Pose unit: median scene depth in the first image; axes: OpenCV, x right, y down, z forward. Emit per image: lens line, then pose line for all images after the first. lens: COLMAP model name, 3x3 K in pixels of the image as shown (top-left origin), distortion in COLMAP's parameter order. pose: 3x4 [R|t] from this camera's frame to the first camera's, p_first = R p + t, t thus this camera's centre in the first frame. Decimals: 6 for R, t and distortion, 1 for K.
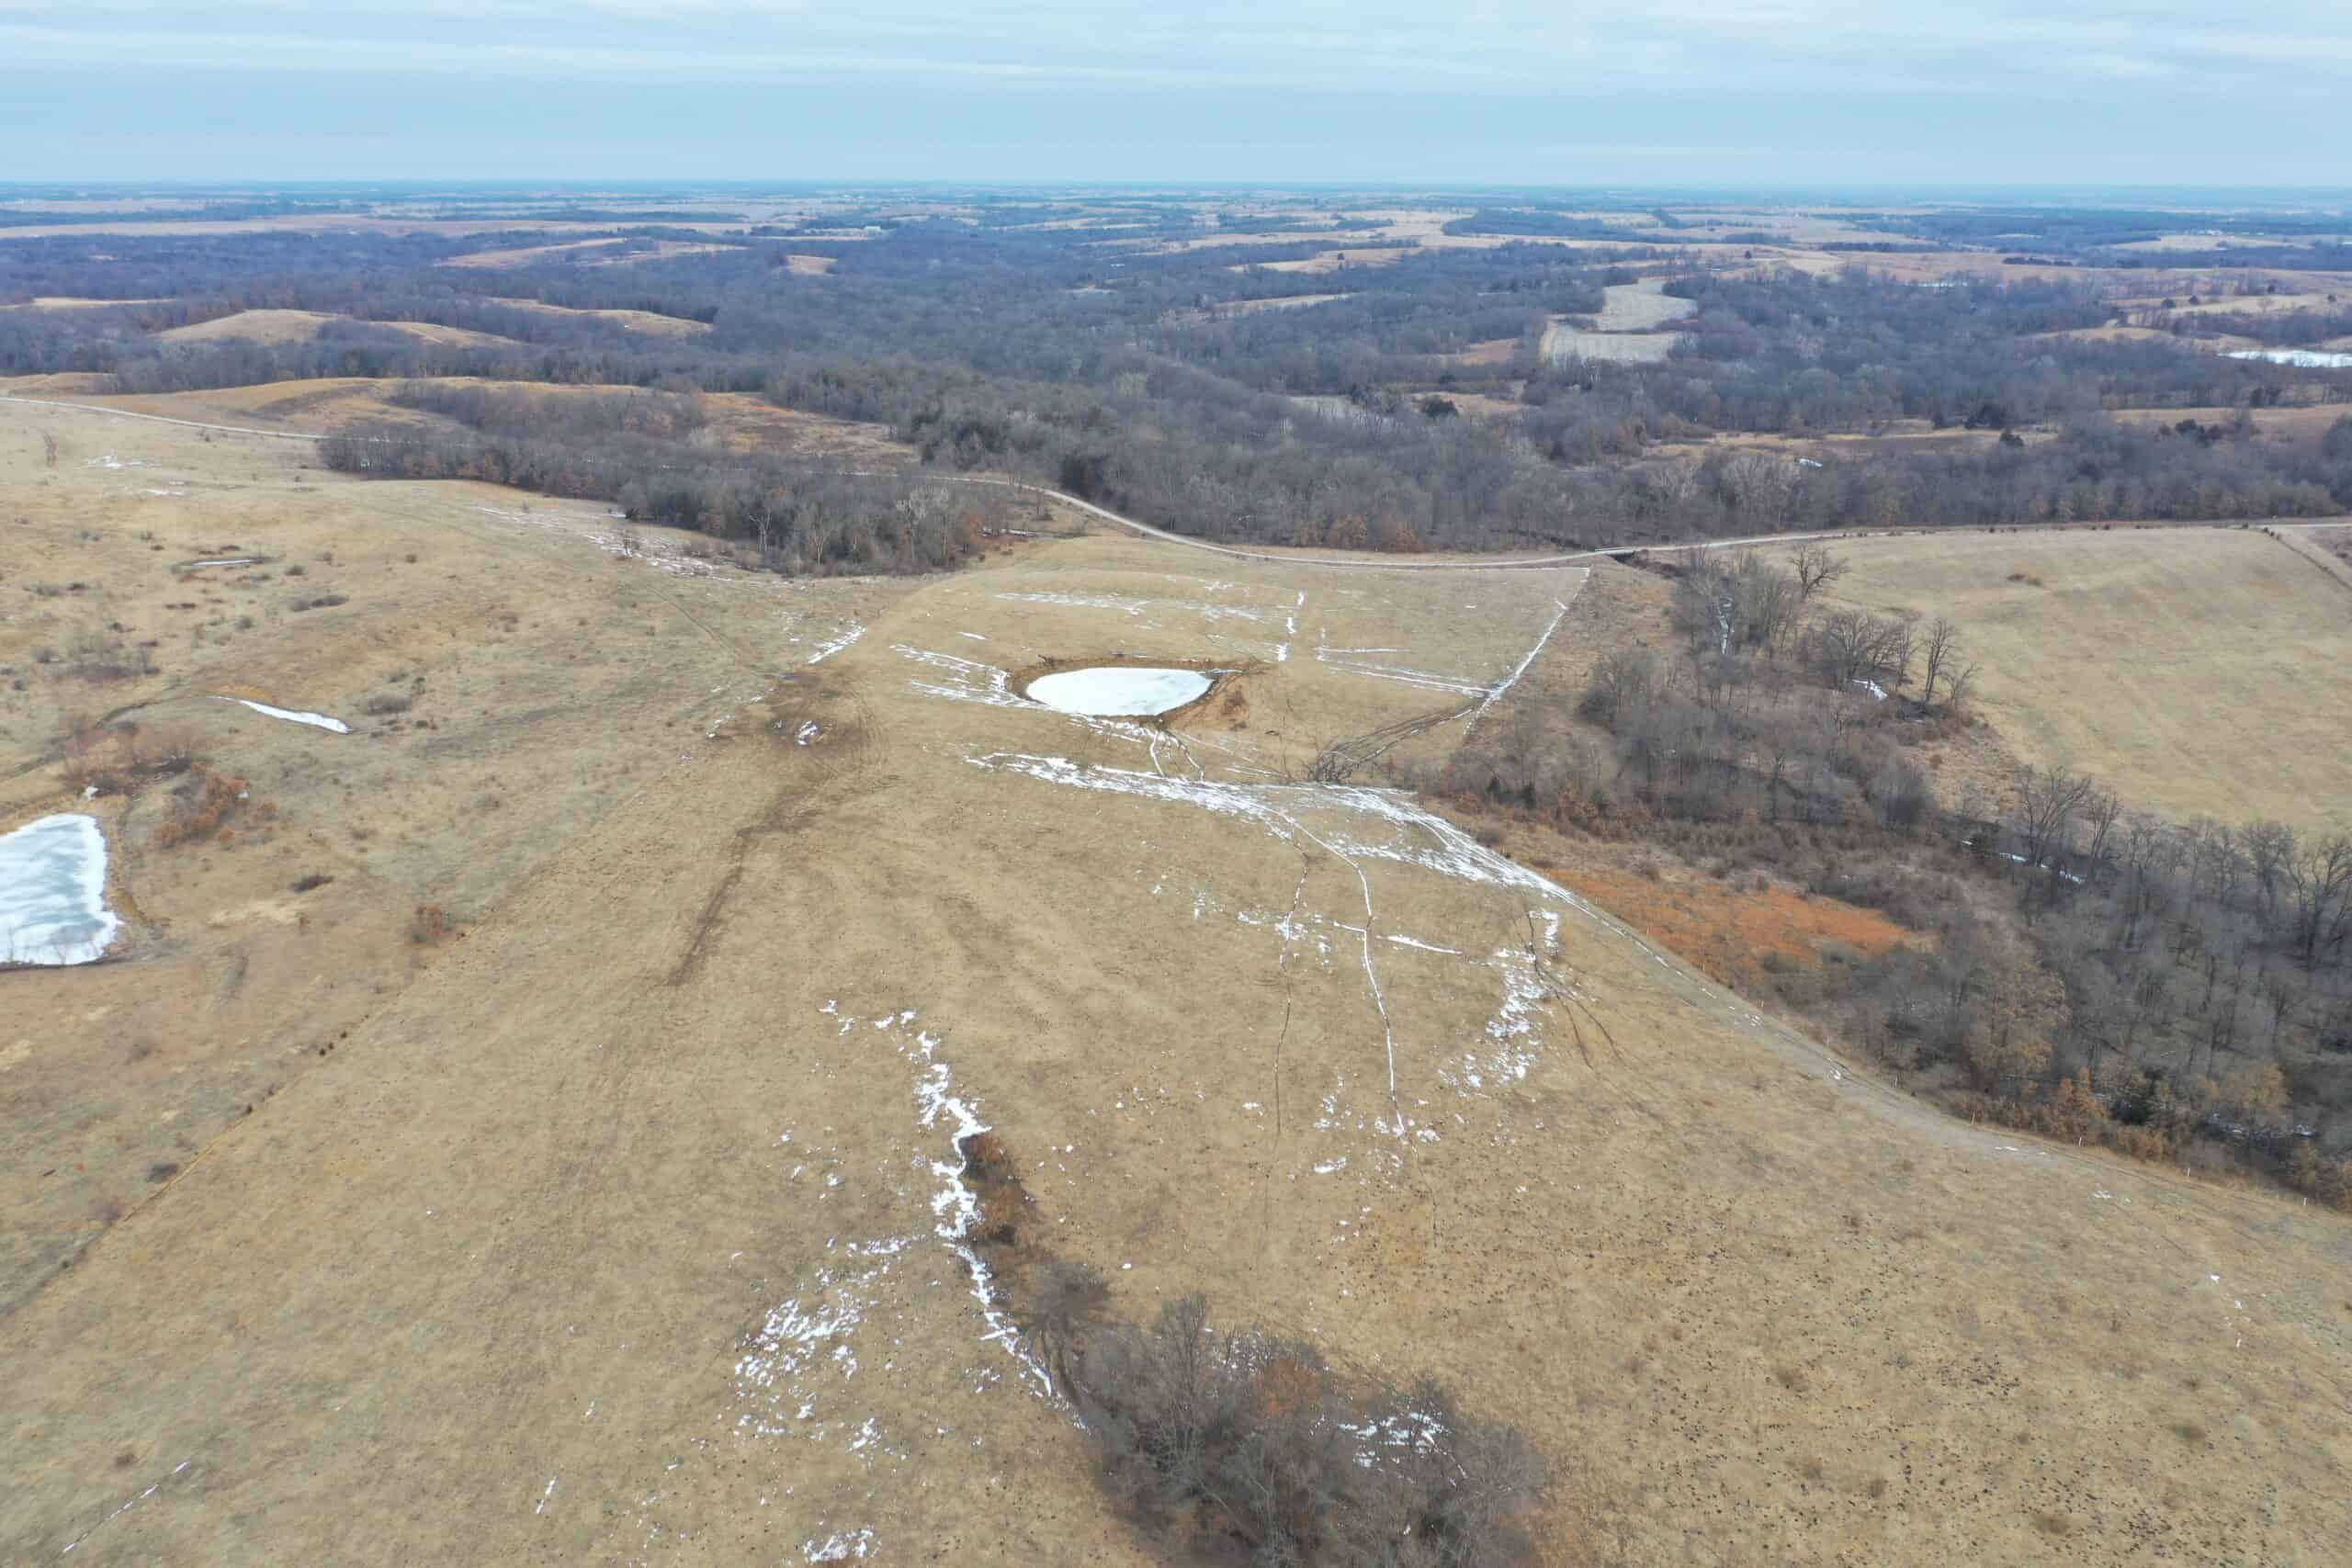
lens RADIAL K [[1848.4, 0, 1179.0], [0, 1848.4, 786.9], [0, 0, 1]] dist [-0.007237, -0.008488]
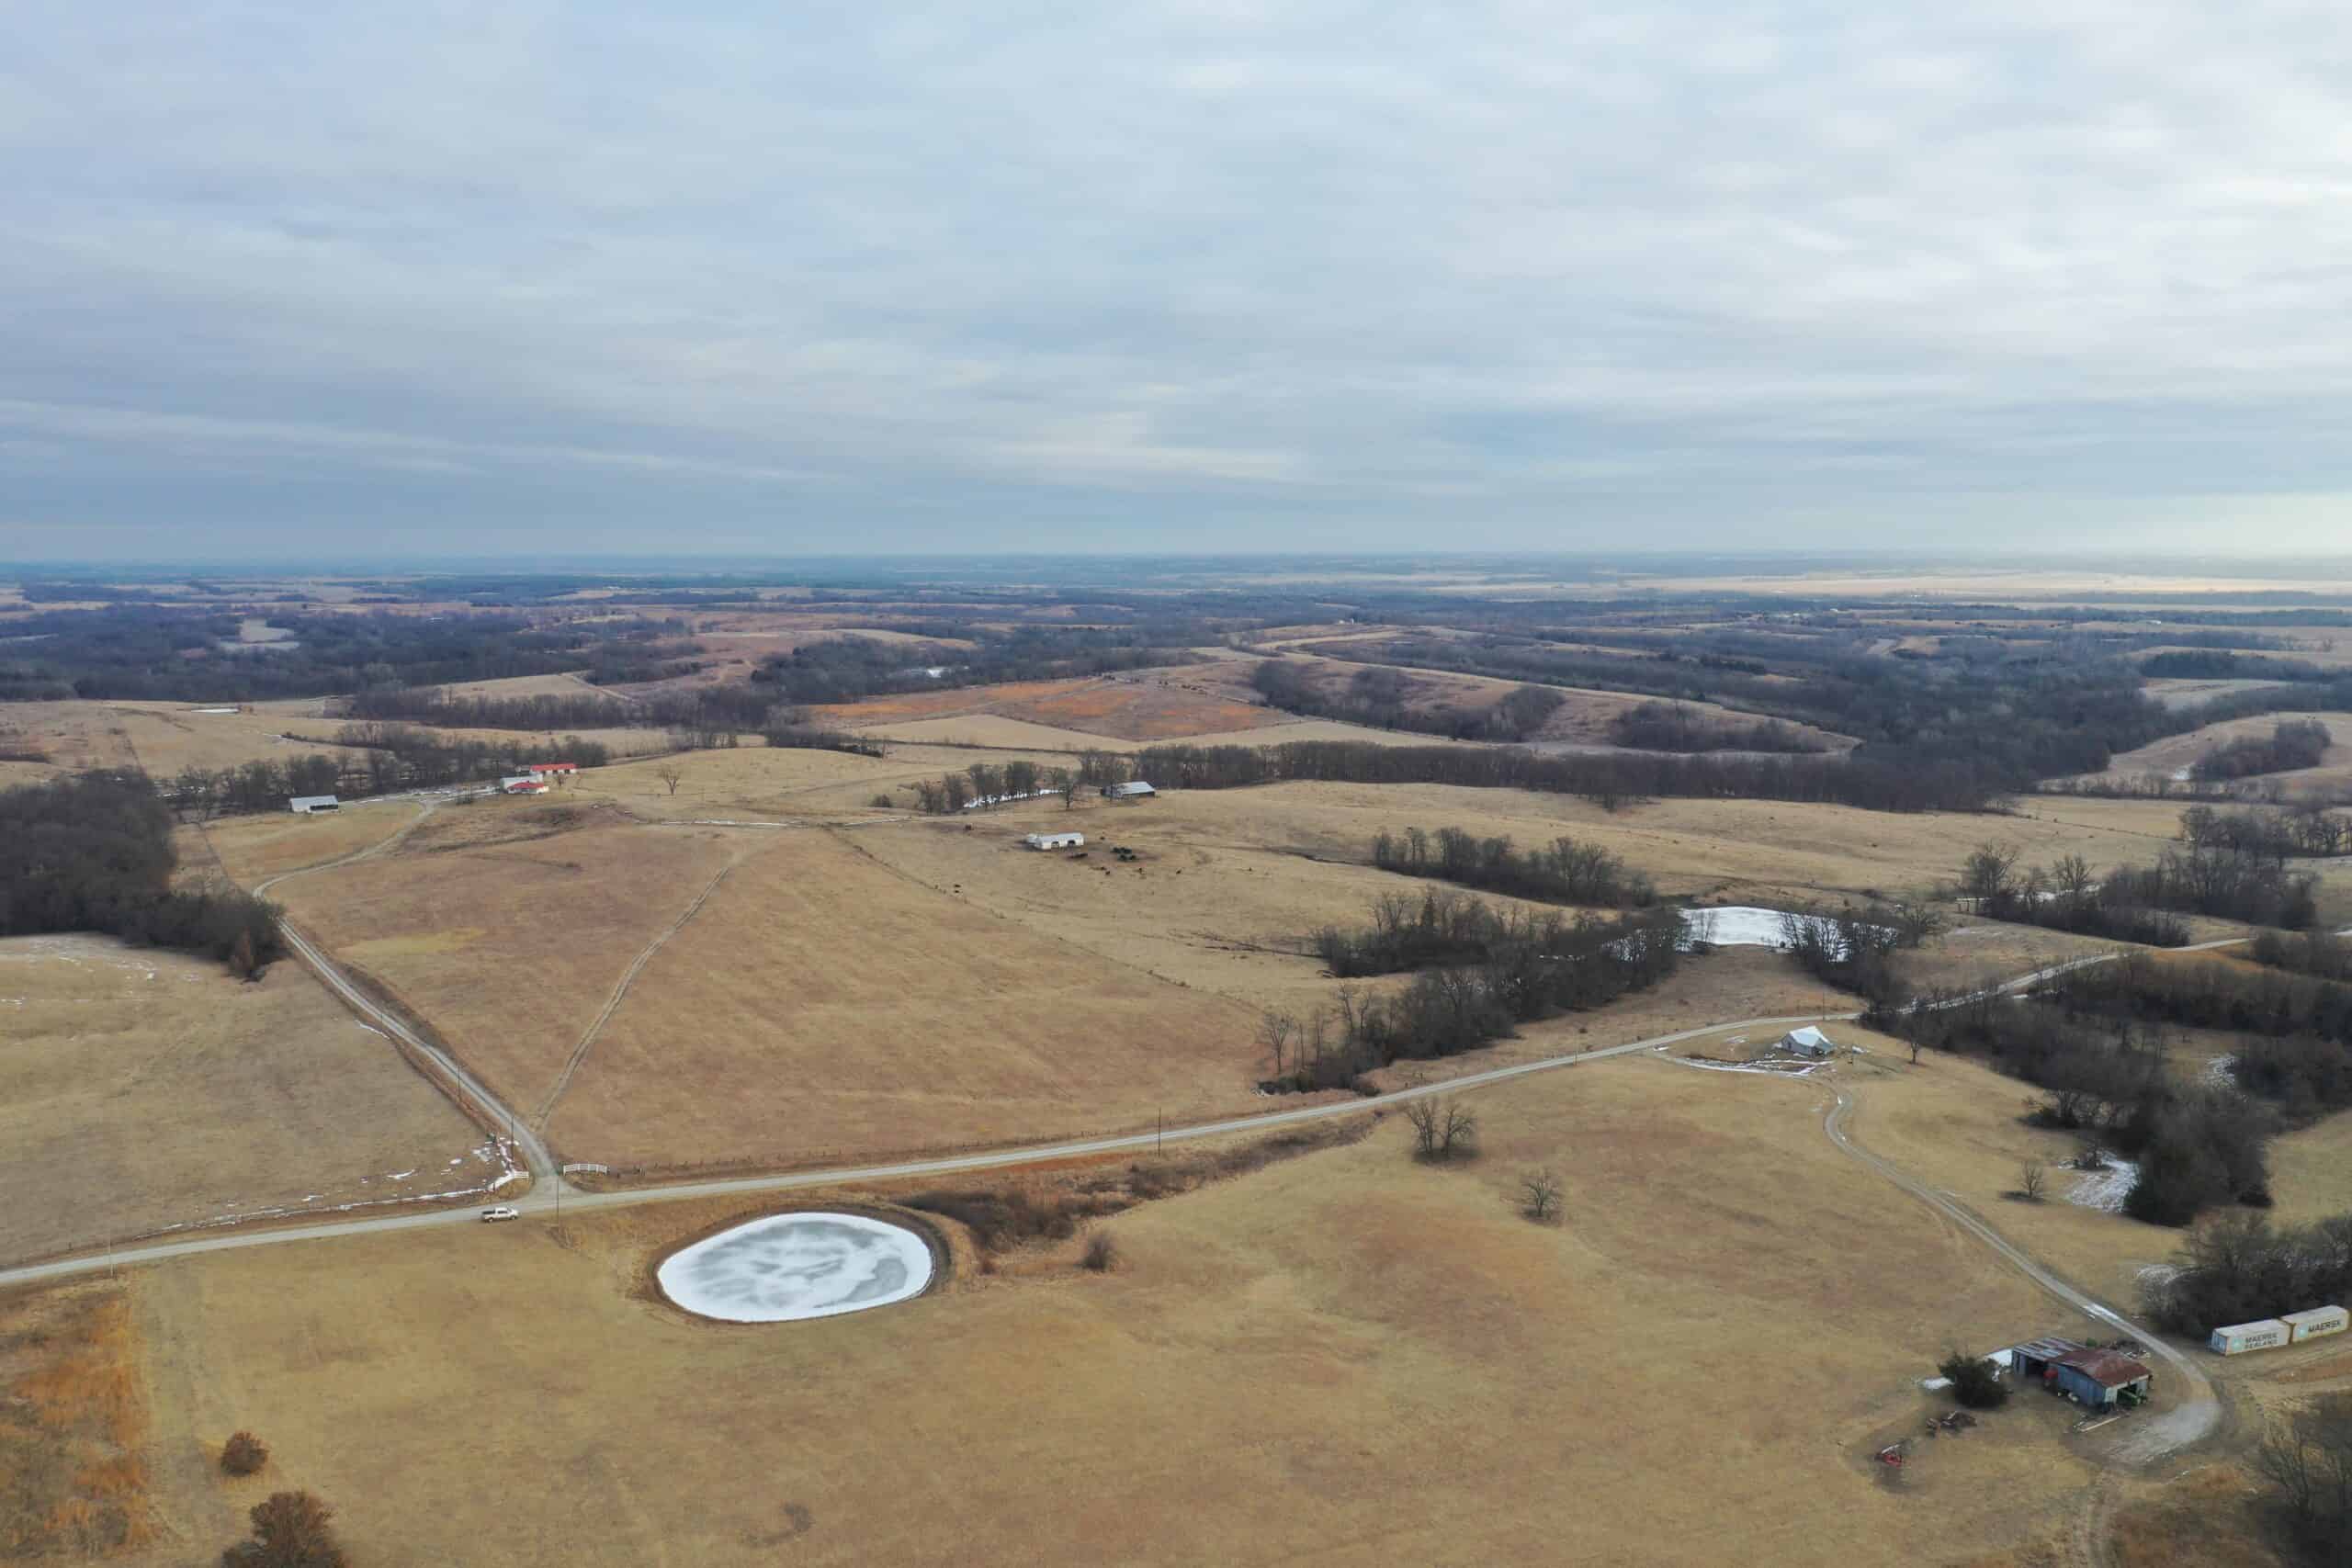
lens RADIAL K [[1848.4, 0, 1175.7], [0, 1848.4, 784.9], [0, 0, 1]] dist [-0.007237, -0.008488]
pose [[0.724710, -0.091072, 0.683010, -0.708744], [0.219996, 0.969931, -0.104098, 0.541400], [-0.652991, 0.225700, 0.722953, -1.695208]]
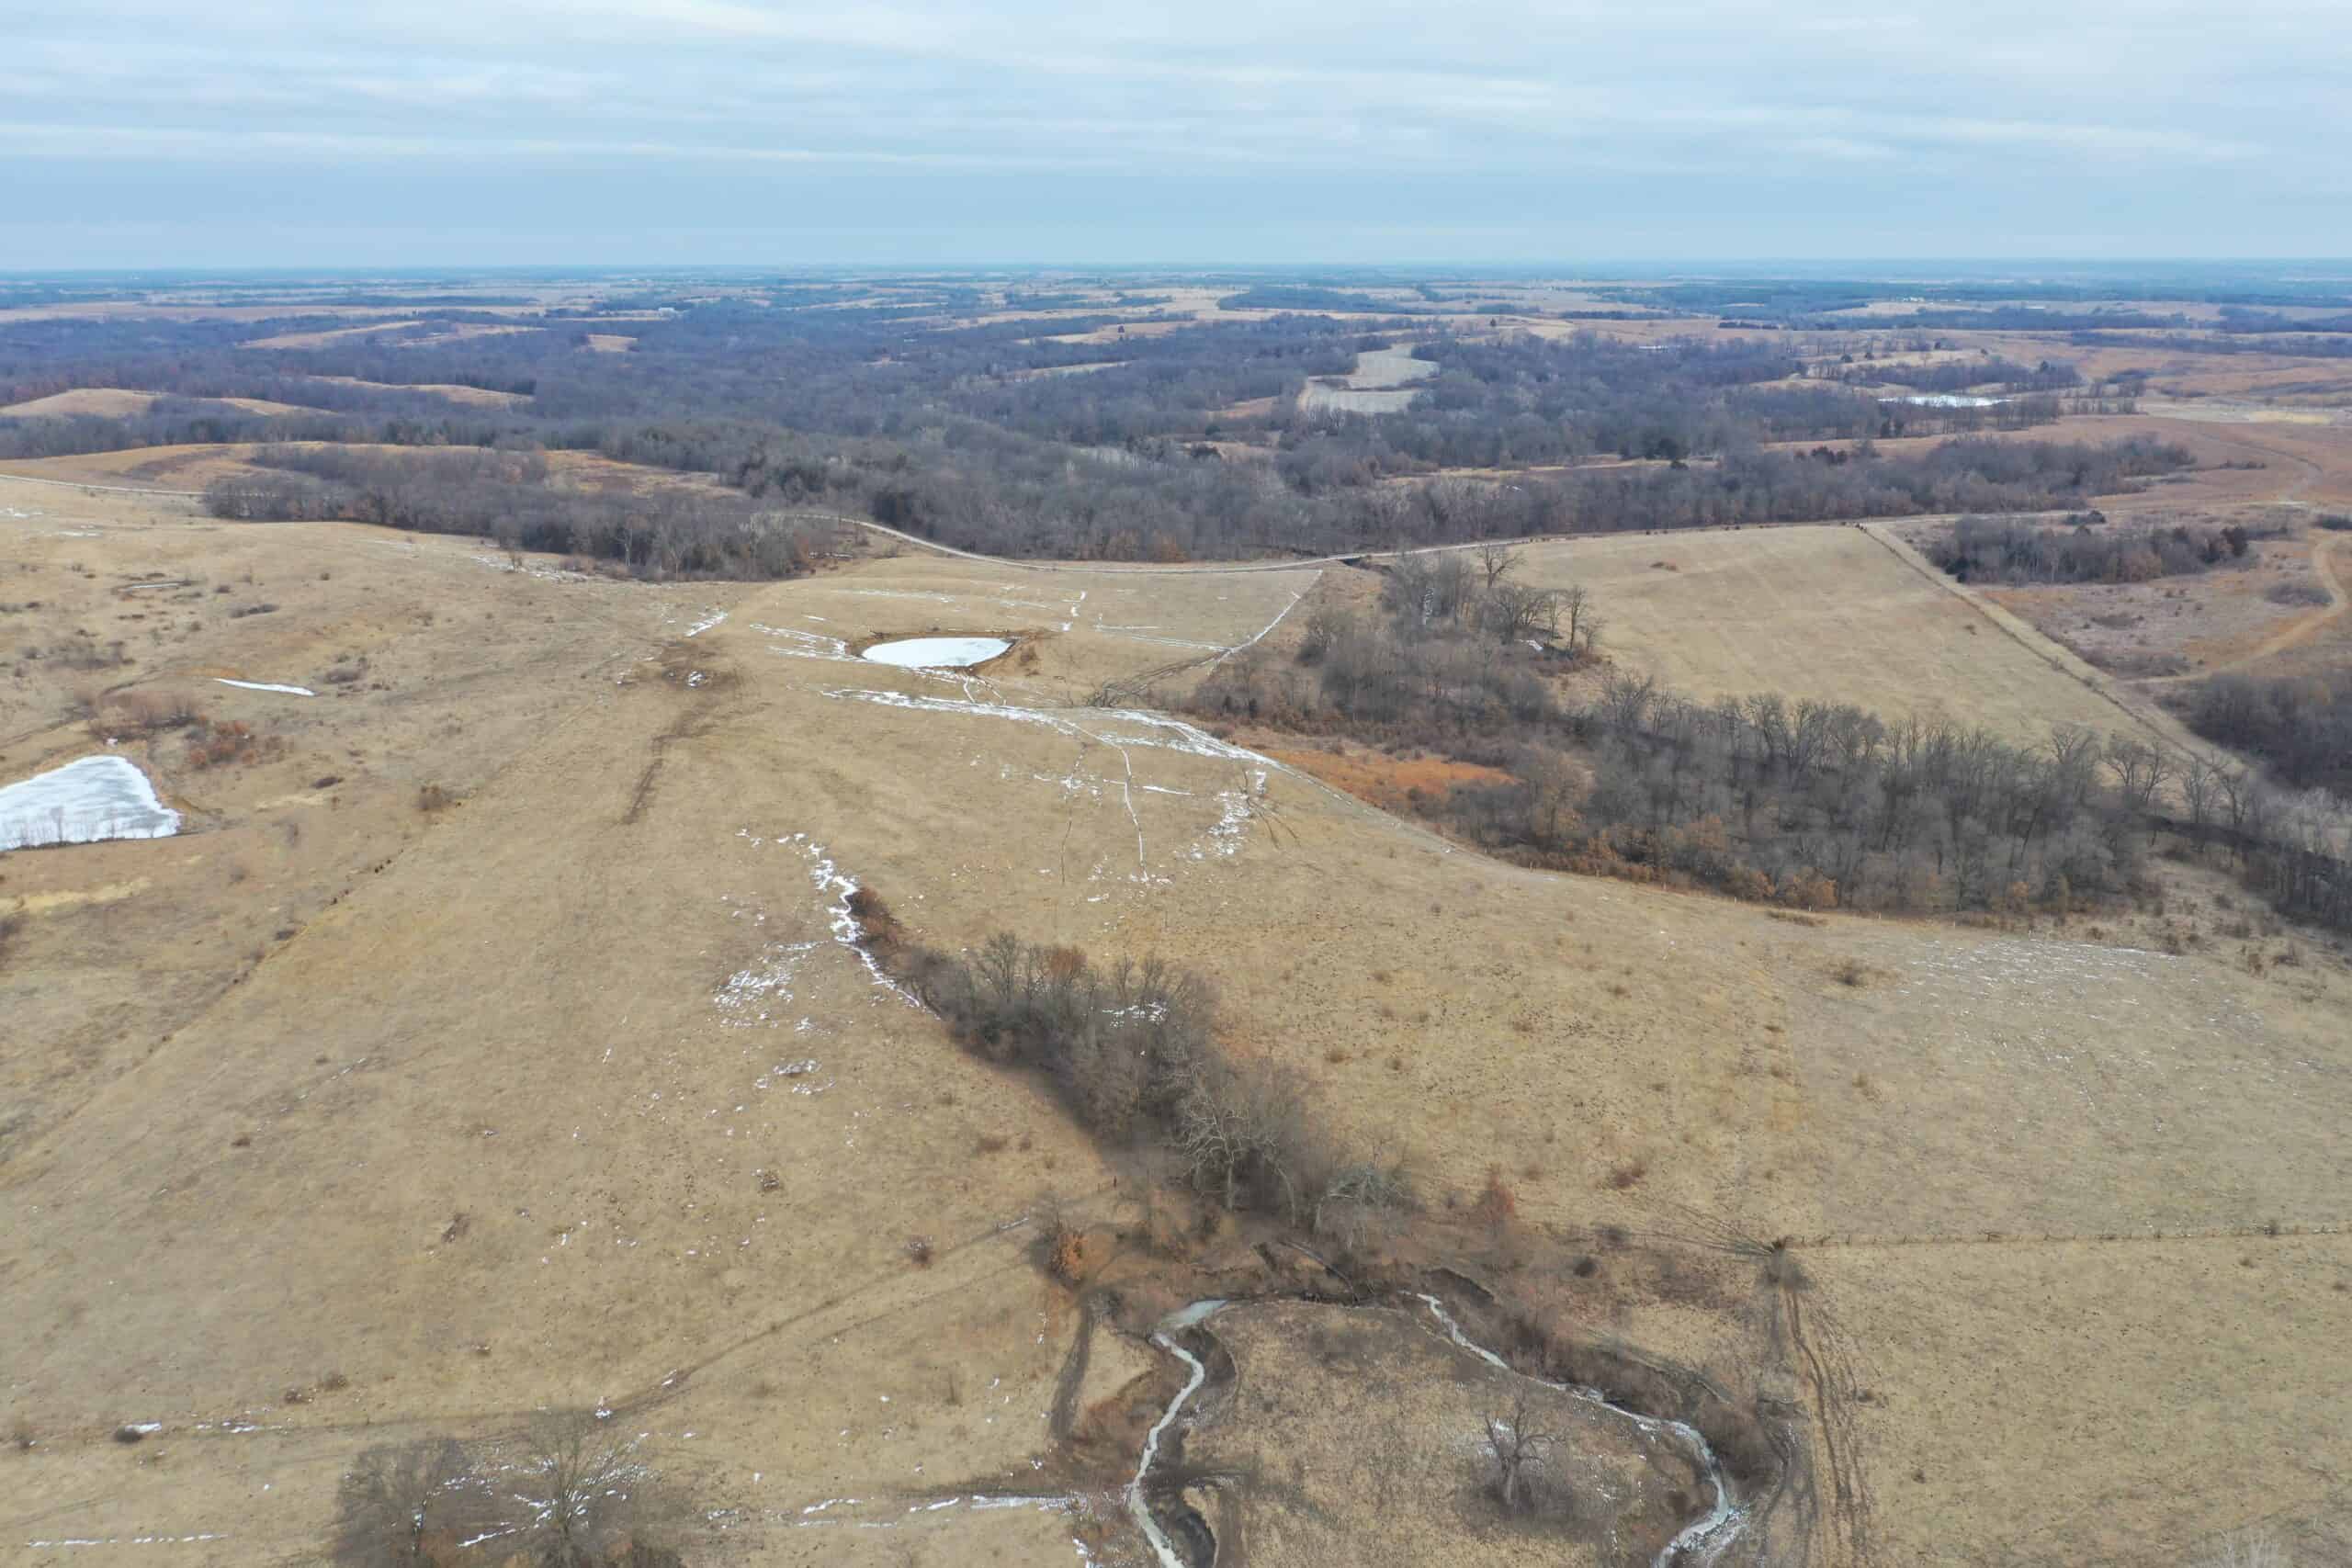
lens RADIAL K [[1848.4, 0, 1179.1], [0, 1848.4, 785.2], [0, 0, 1]] dist [-0.007237, -0.008488]
pose [[0.993828, -0.037198, 0.104511, -0.002085], [0.041465, 0.998380, -0.038956, 0.062815], [-0.102893, 0.043049, 0.993760, -0.177881]]
